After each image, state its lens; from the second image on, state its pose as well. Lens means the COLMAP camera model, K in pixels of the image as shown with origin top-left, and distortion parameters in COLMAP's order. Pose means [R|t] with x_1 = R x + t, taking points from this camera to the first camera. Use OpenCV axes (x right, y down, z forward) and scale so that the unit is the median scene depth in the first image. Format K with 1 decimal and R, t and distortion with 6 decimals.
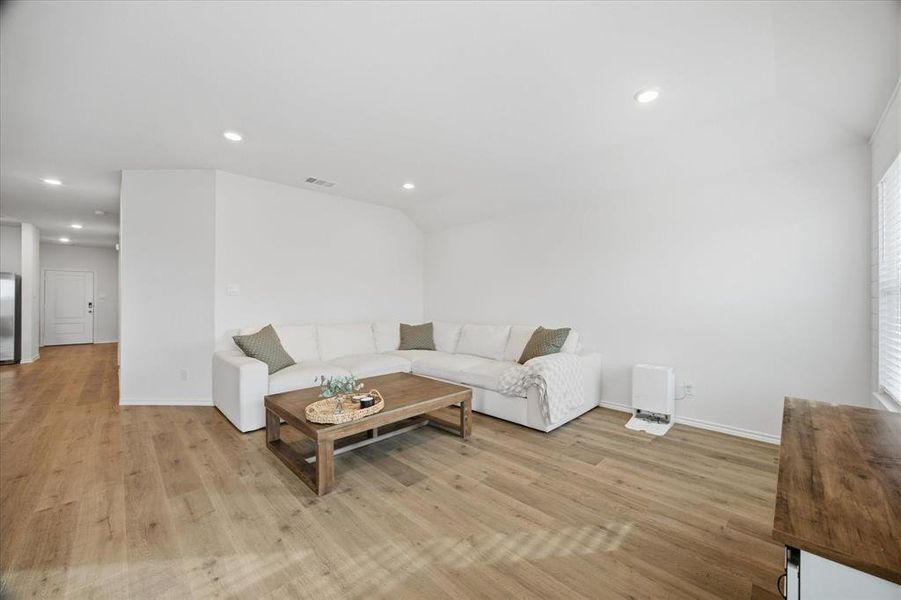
lens RADIAL K [[369.9, 0, 447.9], [0, 369.9, 303.3], [0, 0, 1]] dist [-0.002335, 0.000058]
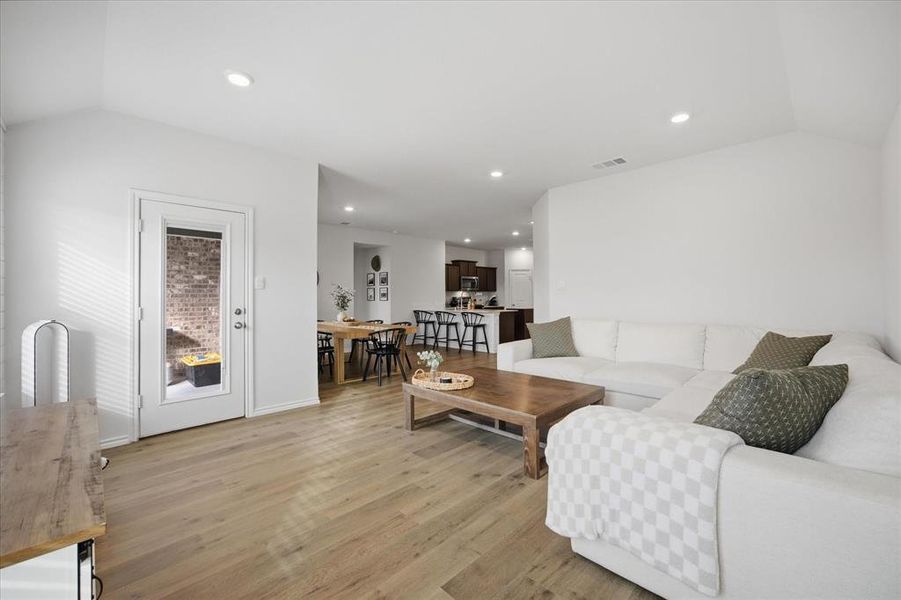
lens RADIAL K [[369.9, 0, 447.9], [0, 369.9, 303.3], [0, 0, 1]] dist [-0.002335, 0.000058]
pose [[-0.051312, 0.009550, -0.998637, 1.062369], [0.013519, 0.999869, 0.008867, -0.002002], [0.998591, -0.013046, -0.051434, 1.155714]]
